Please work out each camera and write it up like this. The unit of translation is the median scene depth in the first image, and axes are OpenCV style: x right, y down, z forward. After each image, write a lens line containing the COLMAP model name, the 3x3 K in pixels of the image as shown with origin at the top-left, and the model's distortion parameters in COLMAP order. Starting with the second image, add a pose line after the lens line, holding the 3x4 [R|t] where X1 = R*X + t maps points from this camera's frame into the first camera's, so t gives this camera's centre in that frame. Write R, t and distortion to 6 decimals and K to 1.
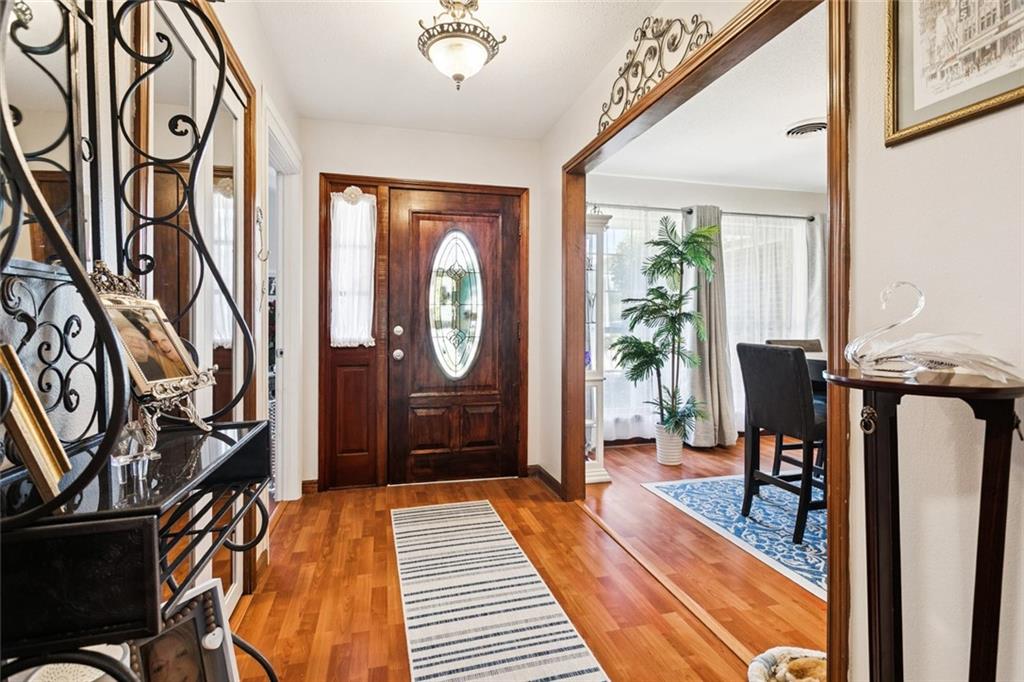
lens RADIAL K [[489.1, 0, 512.8], [0, 489.1, 319.4], [0, 0, 1]] dist [-0.000939, 0.001512]
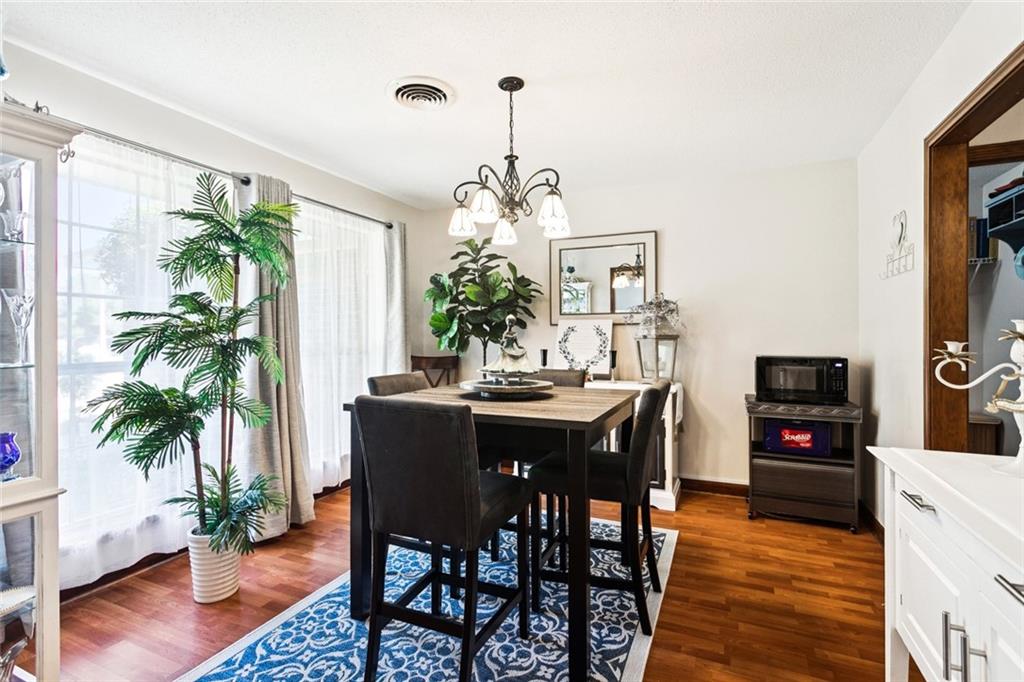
lens RADIAL K [[489.1, 0, 505.3], [0, 489.1, 334.8], [0, 0, 1]] dist [-0.000939, 0.001512]
pose [[0.639906, -0.004809, 0.768438, 0.090582], [0.000394, 0.999982, 0.005931, -0.020586], [-0.768453, -0.003493, 0.639896, 0.352785]]
